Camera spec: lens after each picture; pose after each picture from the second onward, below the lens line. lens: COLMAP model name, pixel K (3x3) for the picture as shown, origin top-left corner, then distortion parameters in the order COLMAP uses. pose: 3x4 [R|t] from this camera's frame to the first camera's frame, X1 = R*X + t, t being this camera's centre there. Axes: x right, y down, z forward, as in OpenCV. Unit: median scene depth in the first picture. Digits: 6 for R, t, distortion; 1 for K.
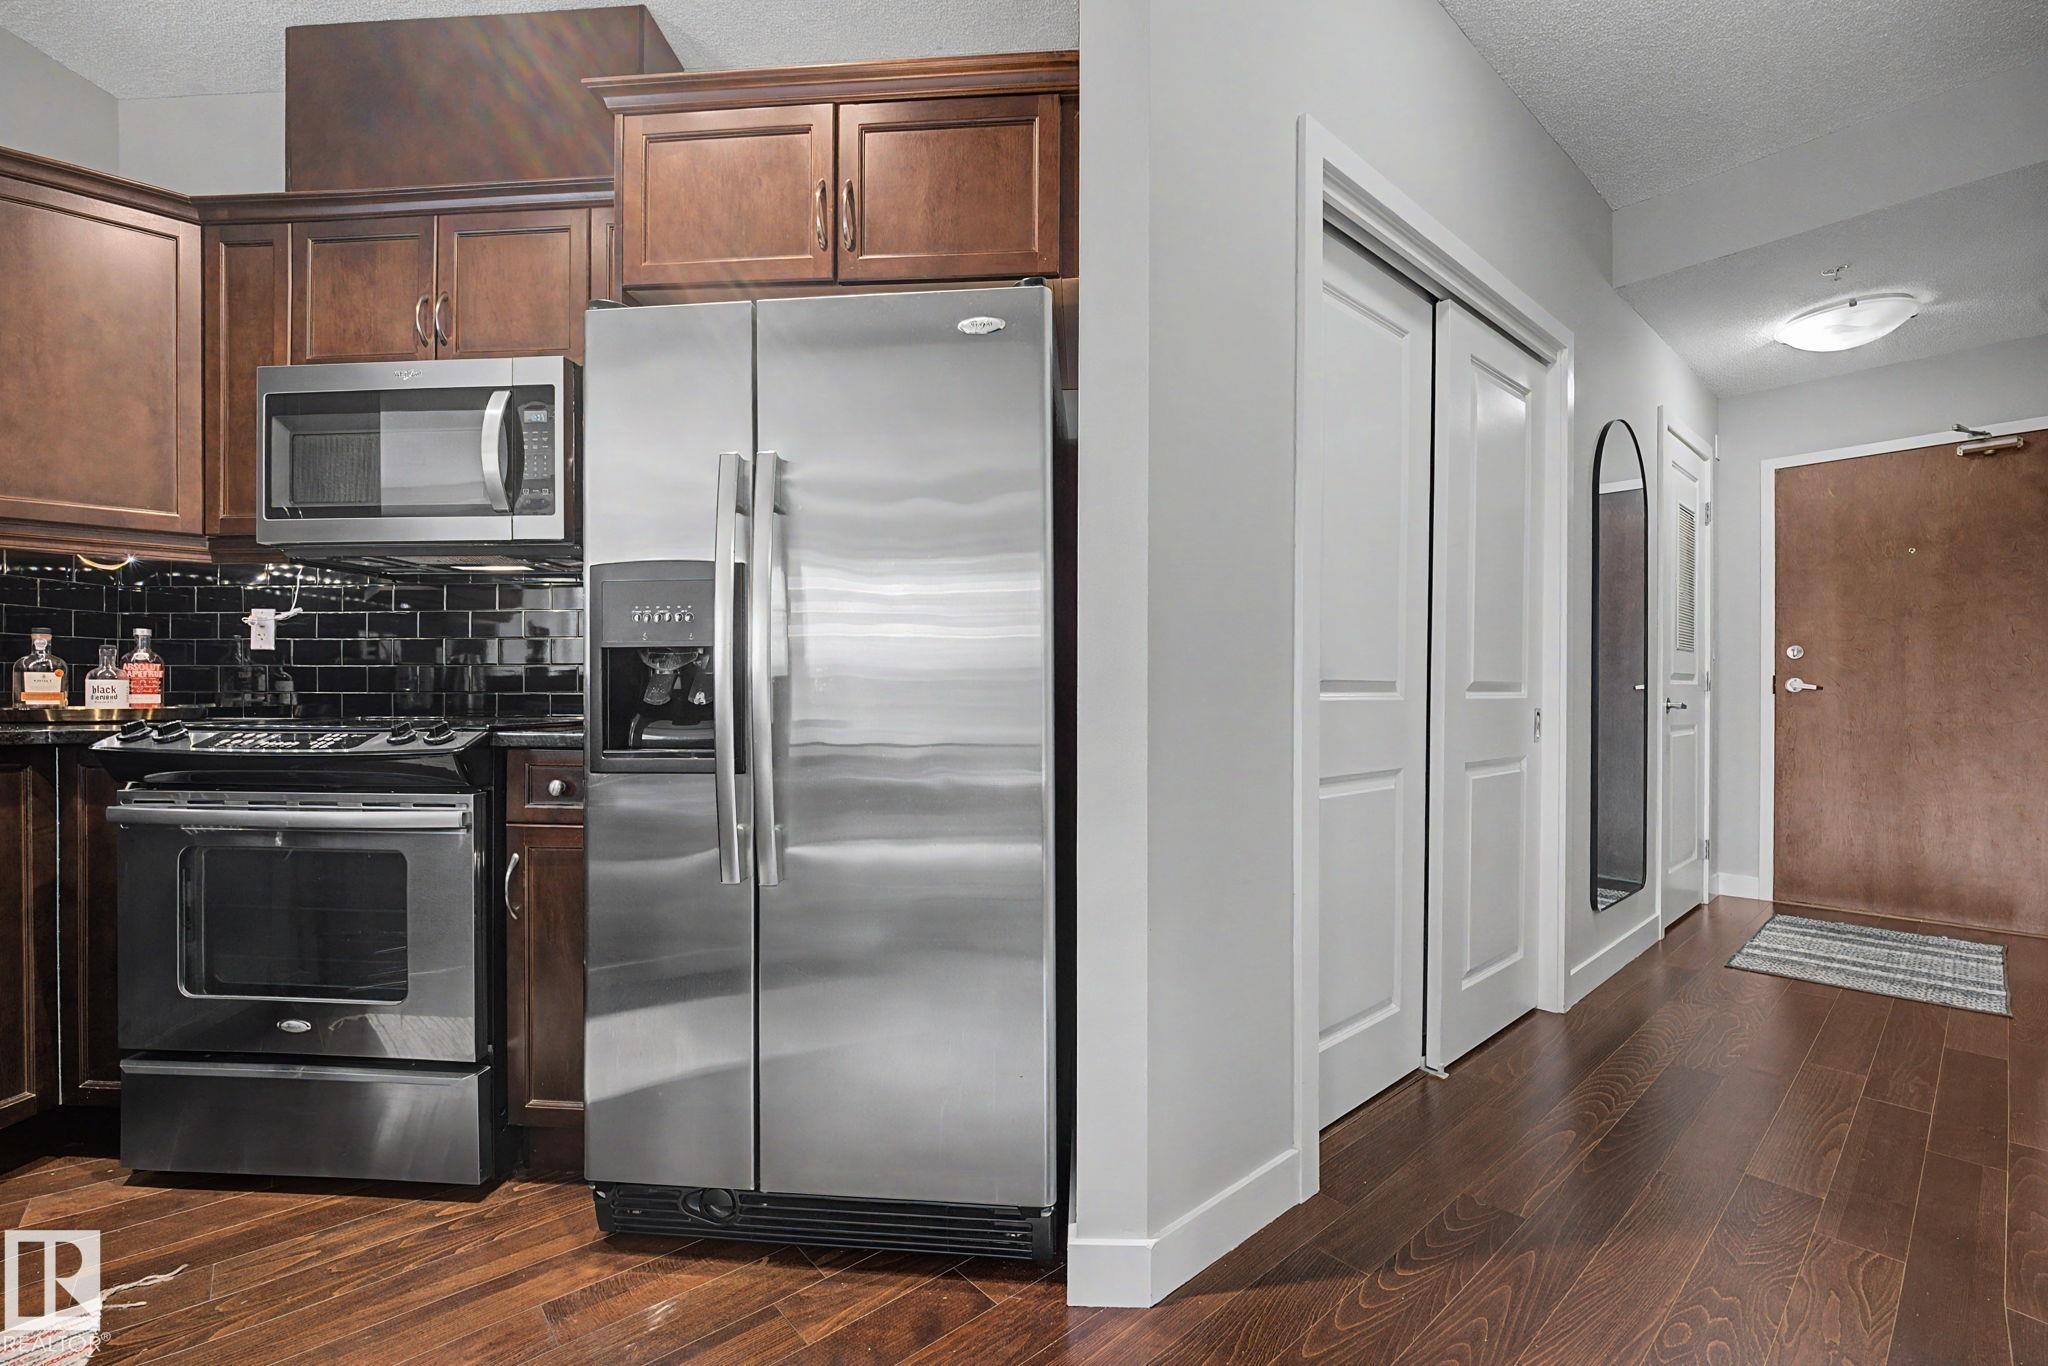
lens RADIAL K [[867.9, 0, 1016.5], [0, 867.9, 692.1], [0, 0, 1]] dist [-0.010370, -0.000103]
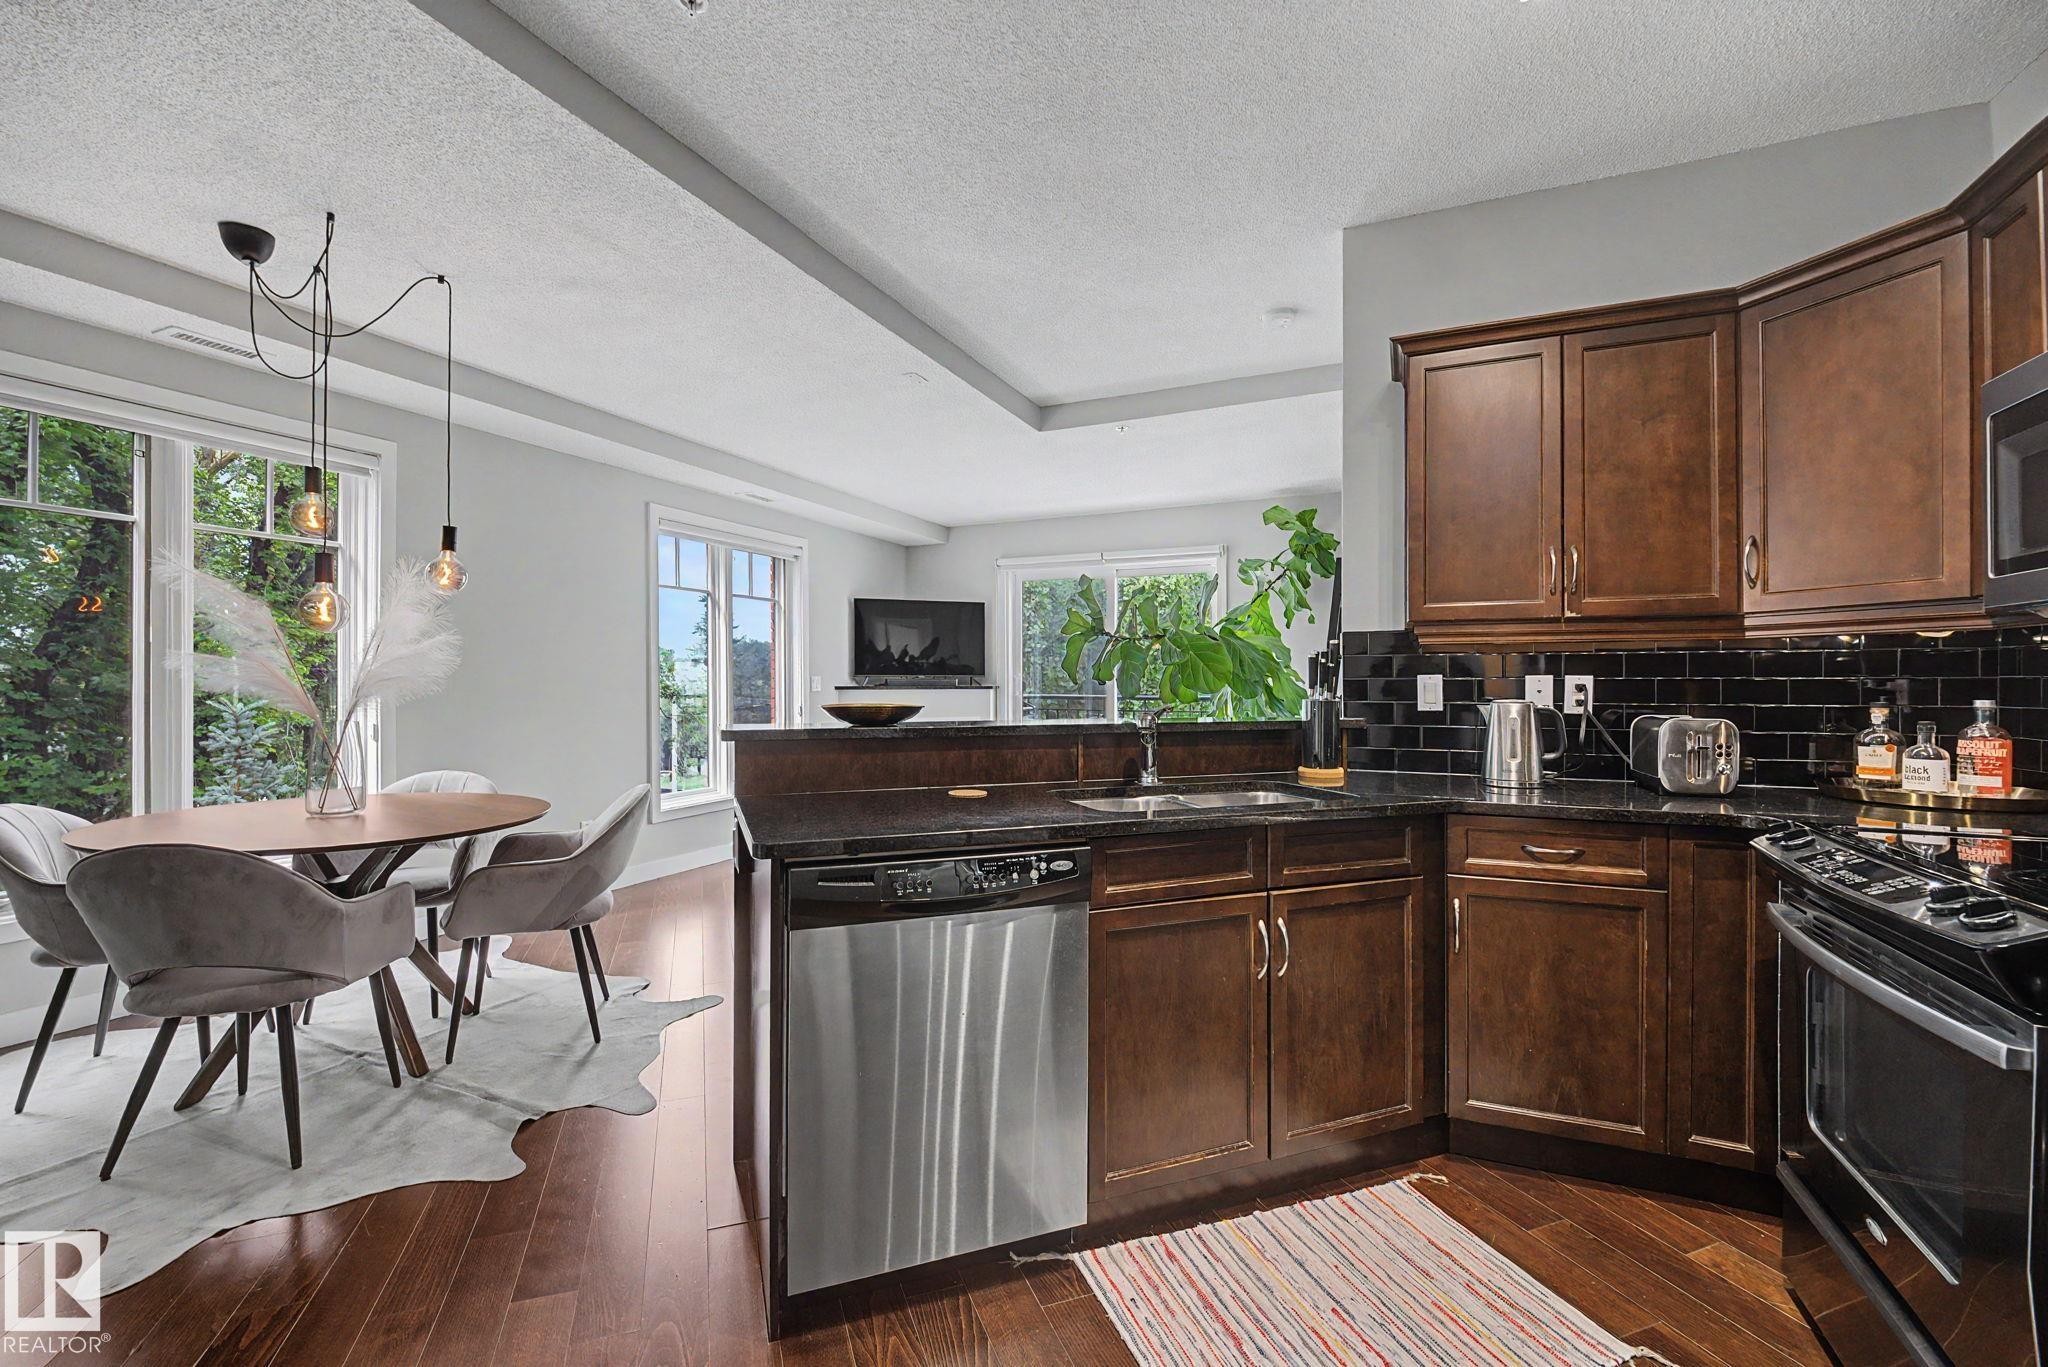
lens RADIAL K [[851.0, 0, 1006.7], [0, 851.0, 683.0], [0, 0, 1]] dist [-0.012385, -0.000708]
pose [[-0.357294, -0.005024, -0.933978, 0.145799], [-0.001827, 0.999987, -0.004680, -0.095914], [0.933990, 0.000034, -0.357299, 0.421677]]
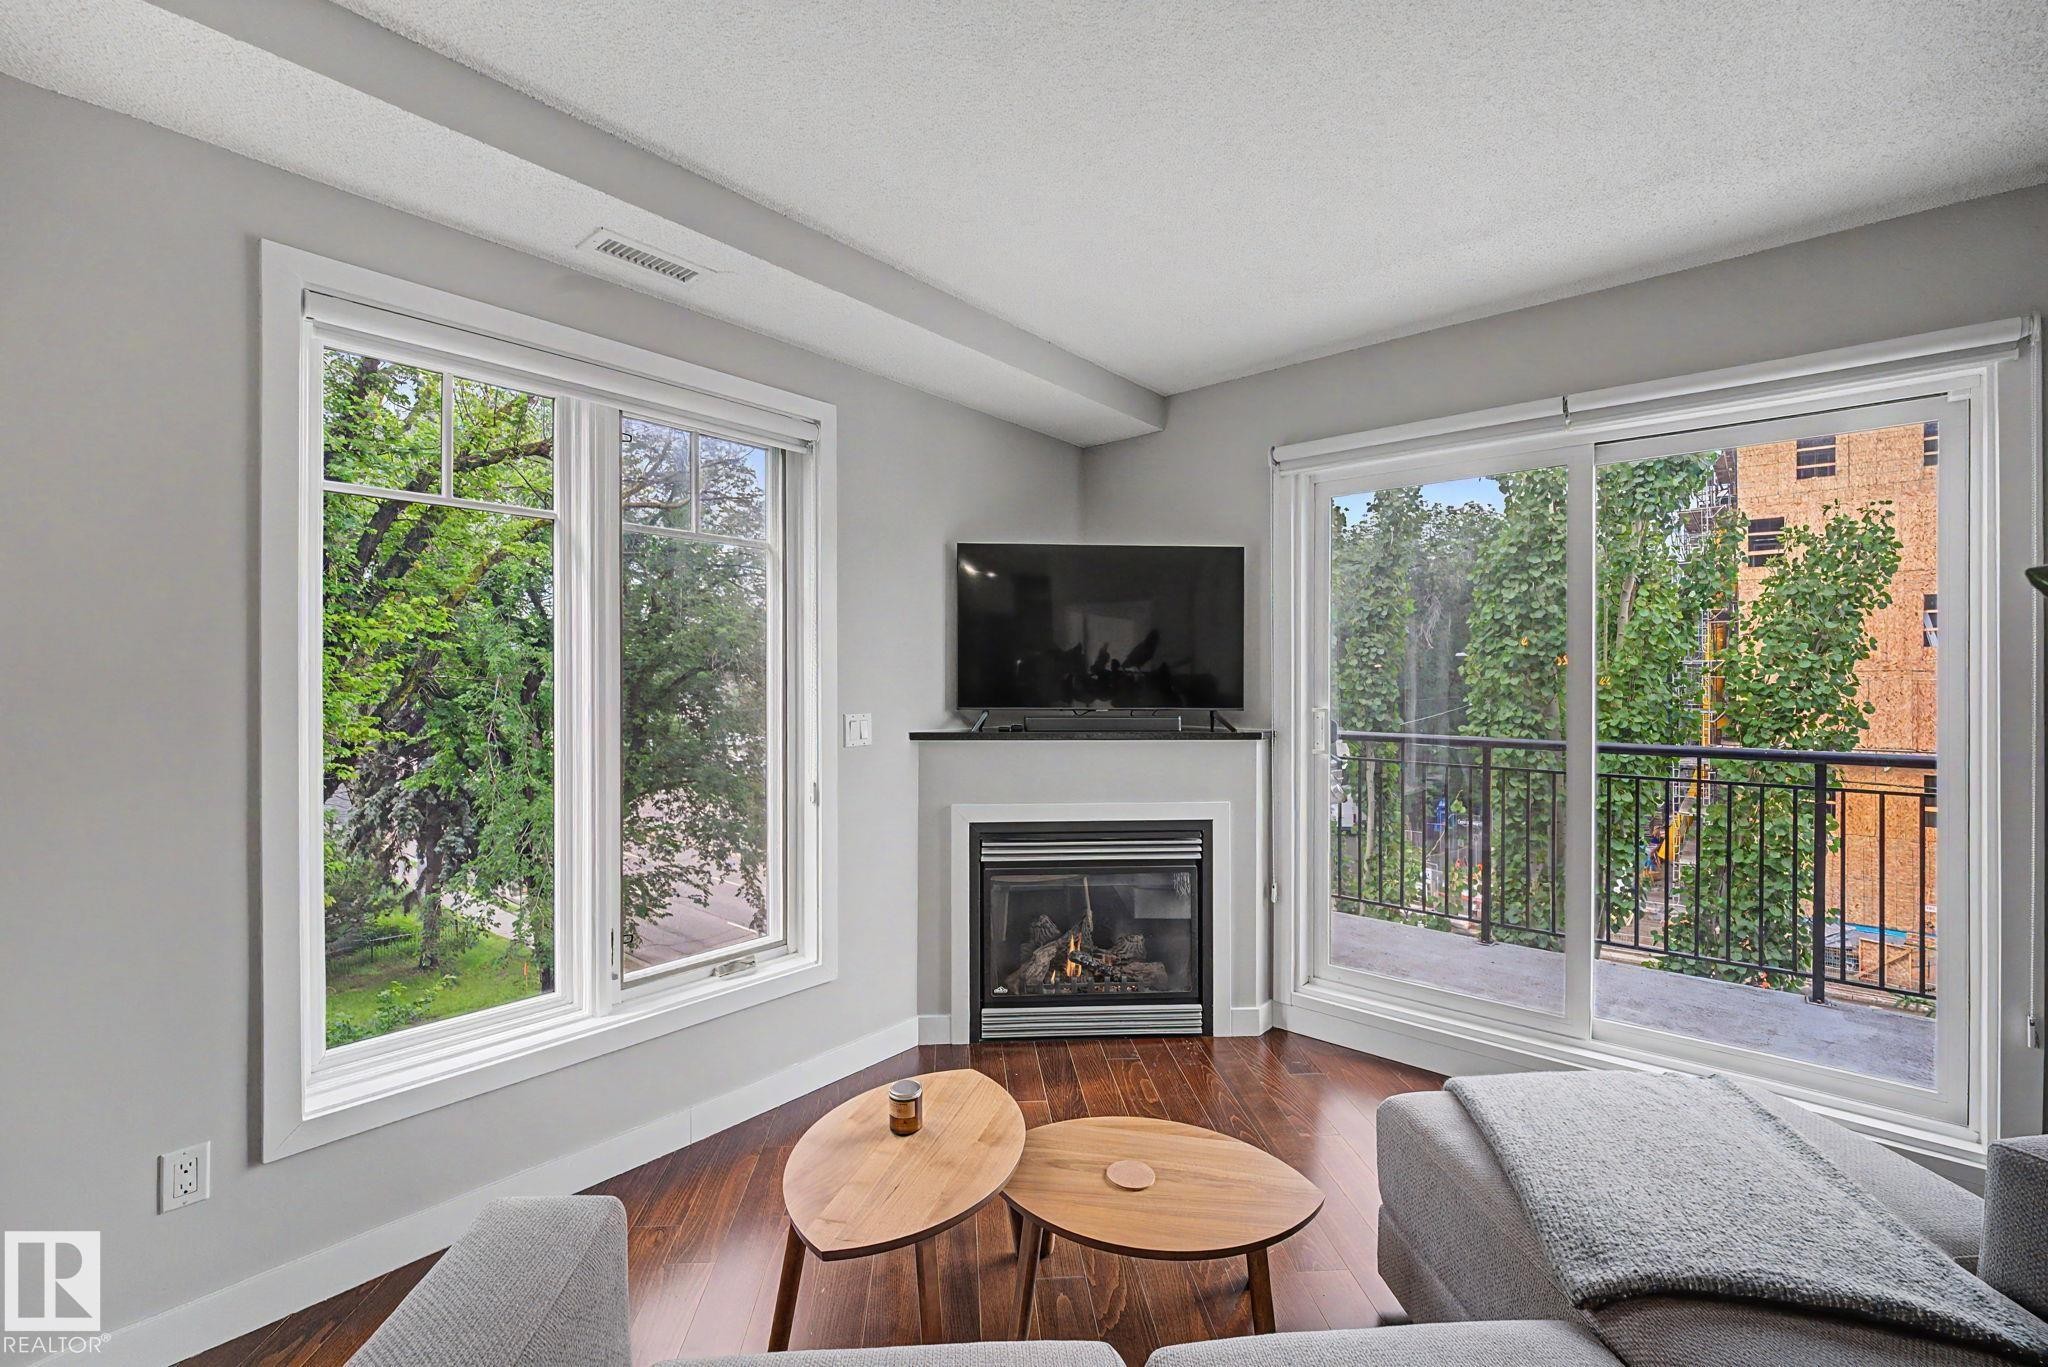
lens RADIAL K [[851.0, 0, 1006.7], [0, 851.0, 683.0], [0, 0, 1]] dist [-0.012385, -0.000708]
pose [[-0.609721, -0.004609, -0.792603, -1.574048], [-0.008981, 0.999959, 0.001094, -0.186920], [0.792565, 0.007785, -0.609738, -0.302963]]
